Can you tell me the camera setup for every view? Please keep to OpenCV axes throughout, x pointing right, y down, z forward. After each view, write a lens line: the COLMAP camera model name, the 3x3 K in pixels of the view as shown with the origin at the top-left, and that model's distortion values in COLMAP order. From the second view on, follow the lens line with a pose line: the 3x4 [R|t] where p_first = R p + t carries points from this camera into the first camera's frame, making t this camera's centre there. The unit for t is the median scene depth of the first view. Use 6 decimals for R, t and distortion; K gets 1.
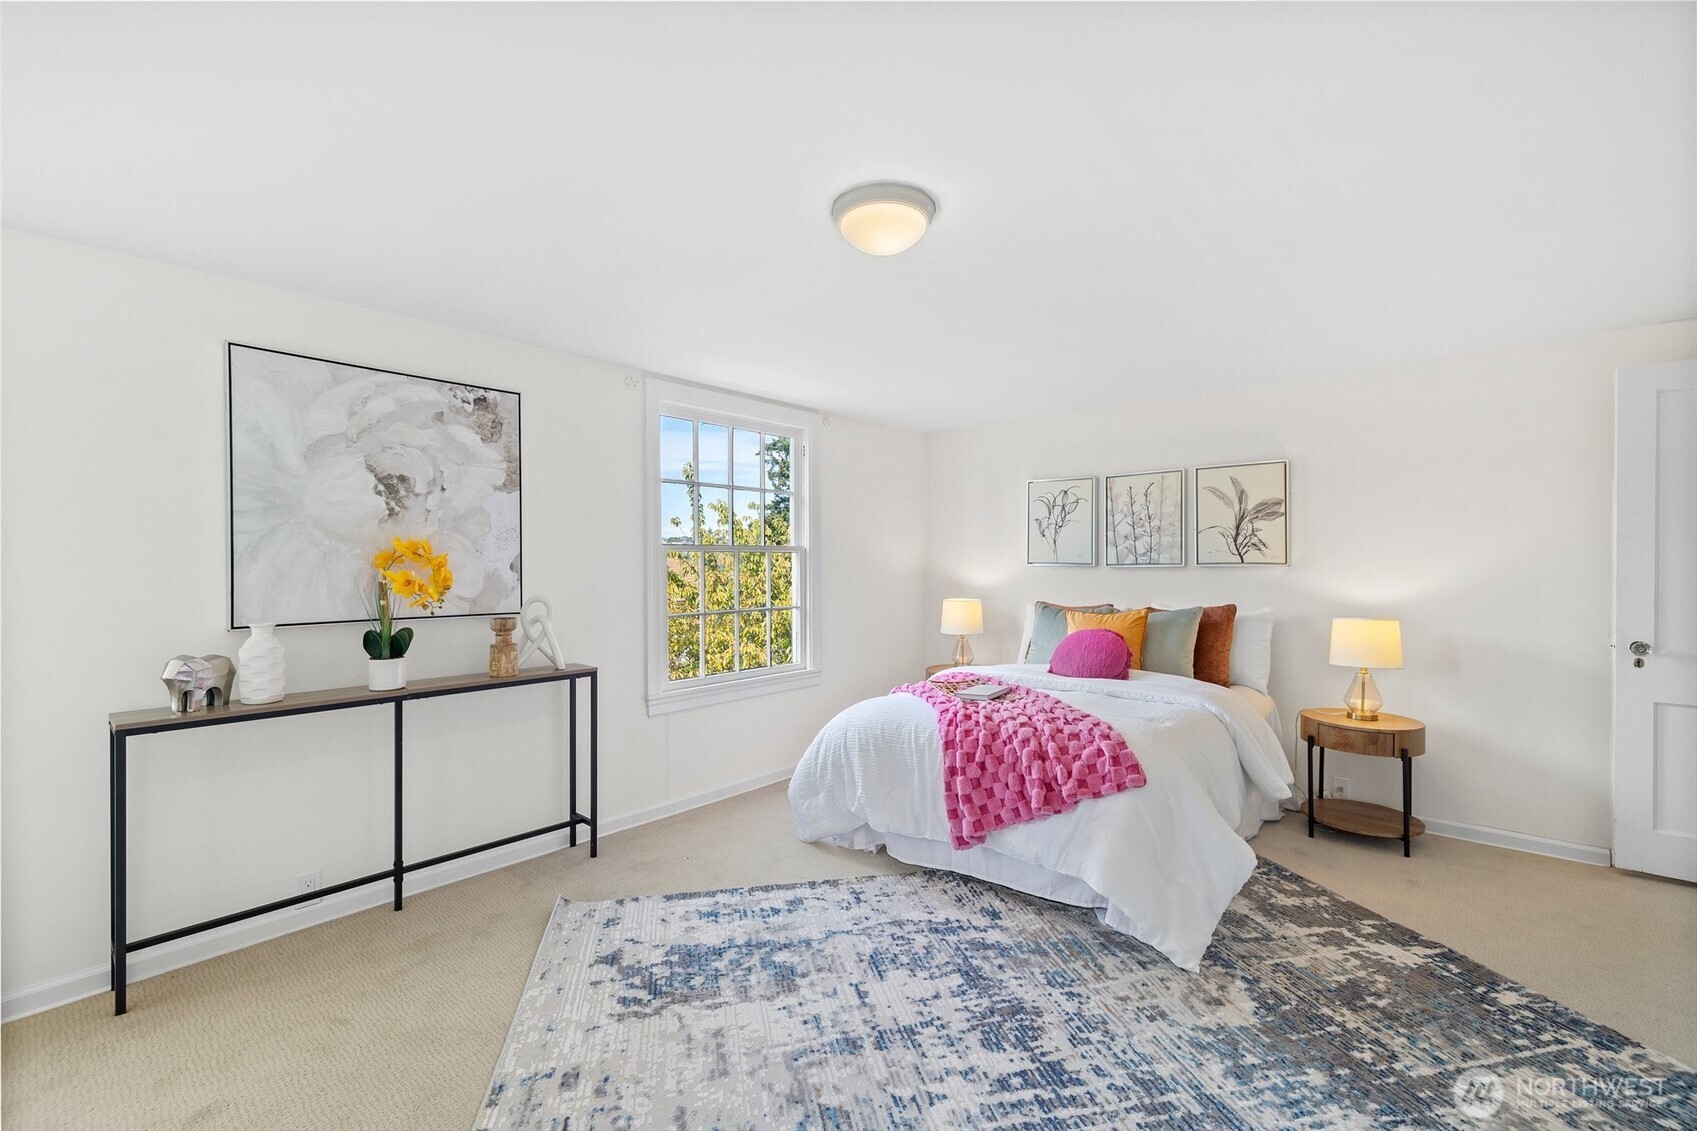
lens RADIAL K [[714.9, 0, 842.8], [0, 714.9, 568.0], [0, 0, 1]] dist [-0.001052, 0.000104]
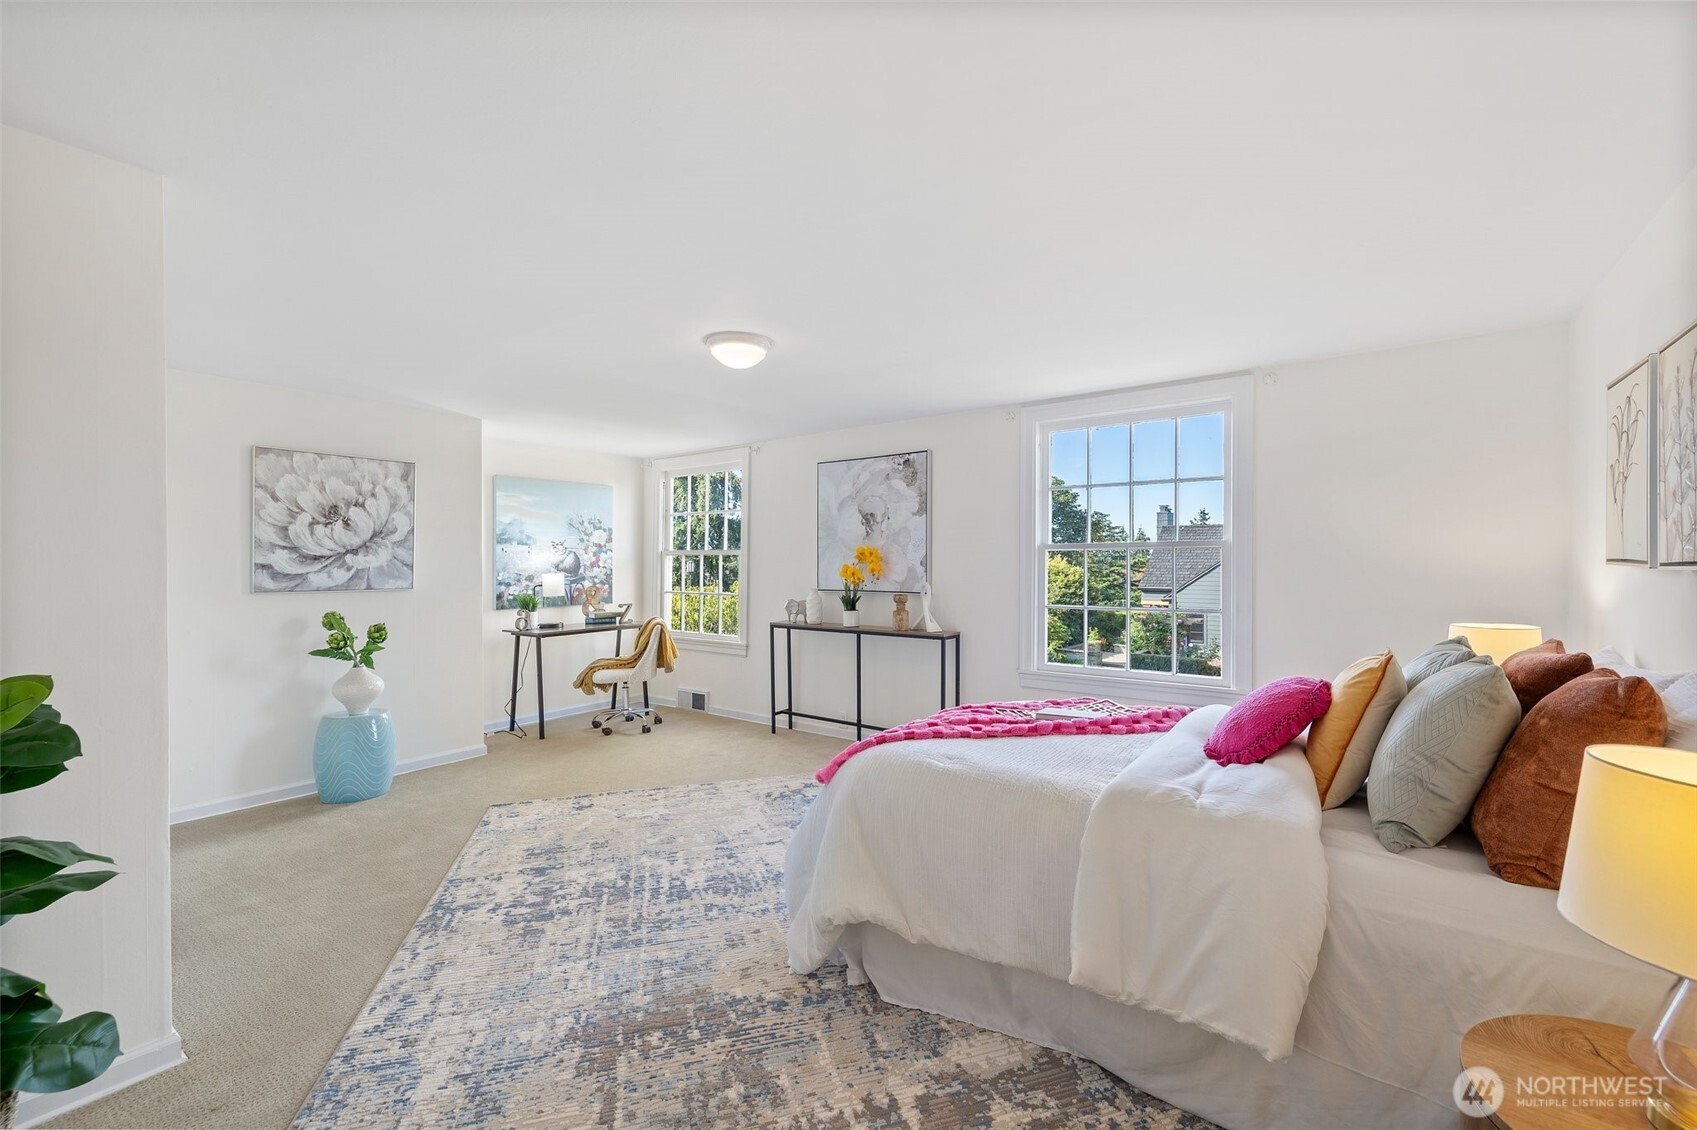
lens RADIAL K [[714.9, 0, 858.2], [0, 714.9, 564.4], [0, 0, 1]] dist [-0.001052, 0.000104]
pose [[0.080342, 0.007044, -0.996742, 1.234710], [-0.002535, 0.999973, 0.006862, -0.010518], [0.996764, 0.001975, 0.080358, 0.837001]]
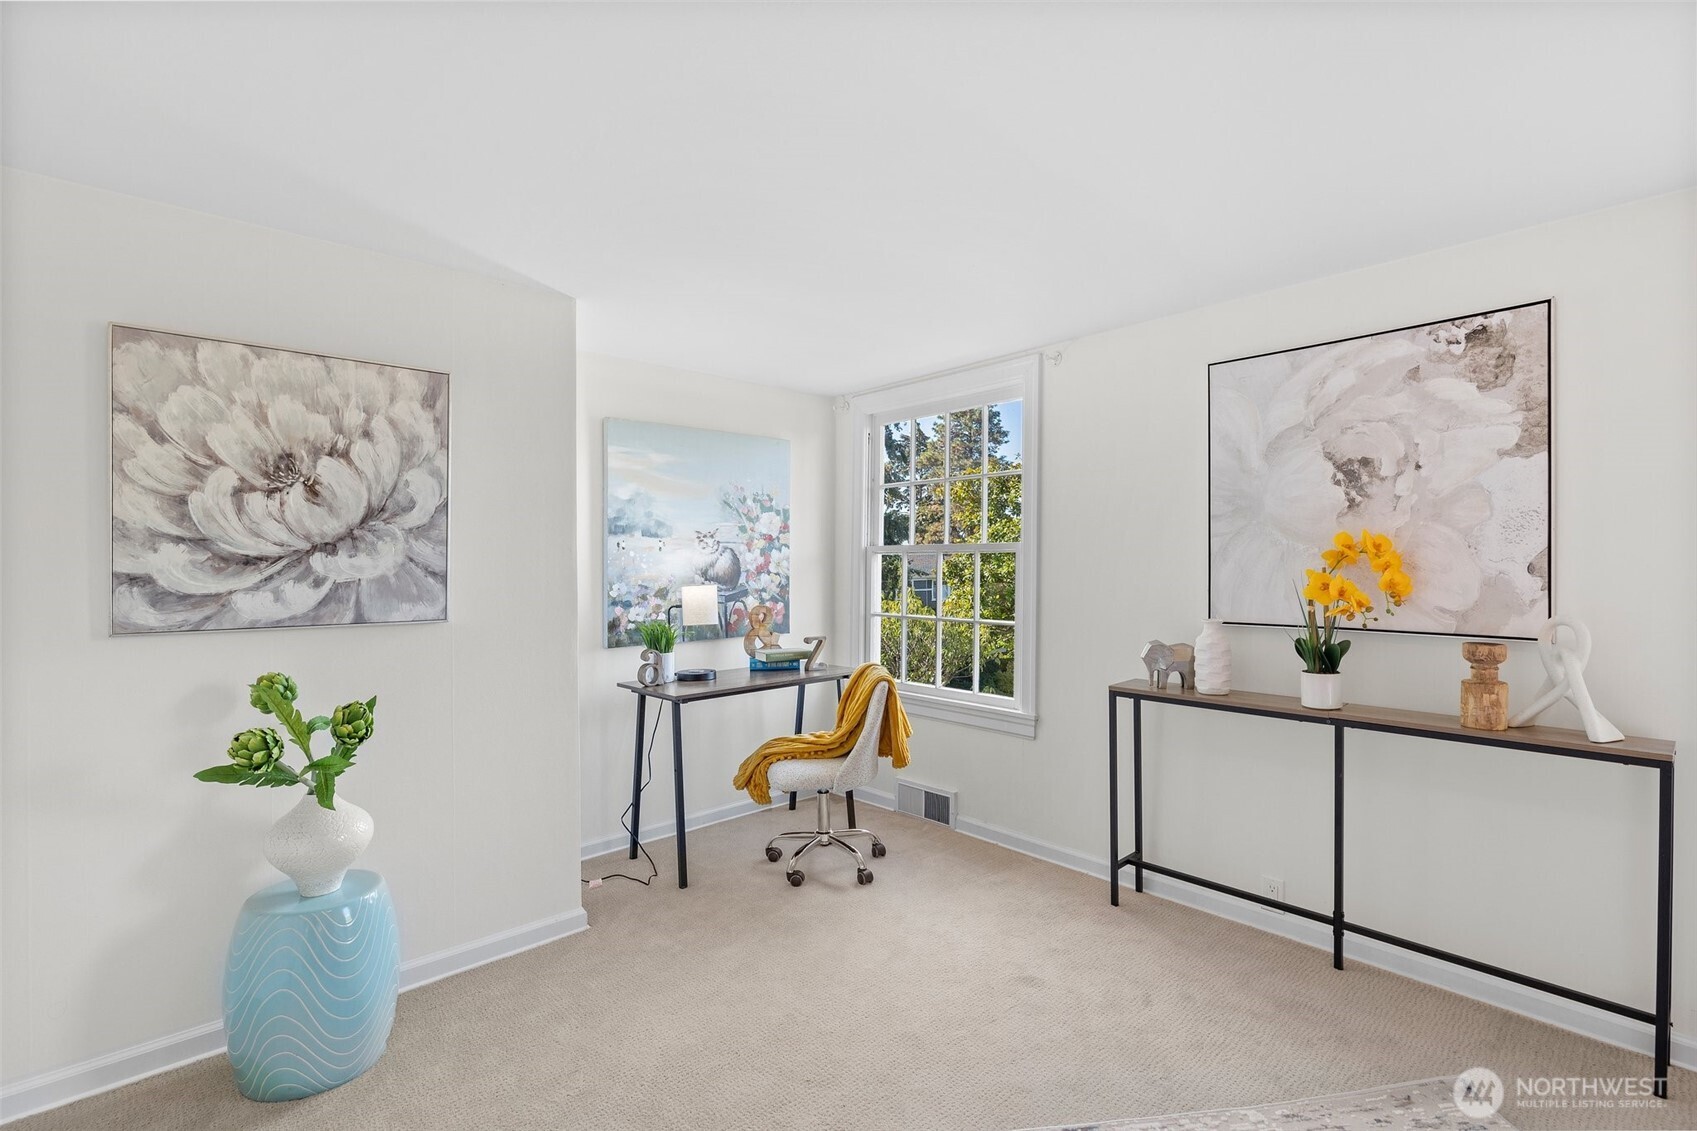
lens RADIAL K [[789.6, 0, 861.1], [0, 789.6, 565.0], [0, 0, 1]] dist [-0.005213, 0.000133]
pose [[-0.104288, 0.007705, -0.994517, 0.367959], [0.000838, 0.999970, 0.007659, -0.012441], [0.994547, -0.000035, -0.104291, 0.523142]]
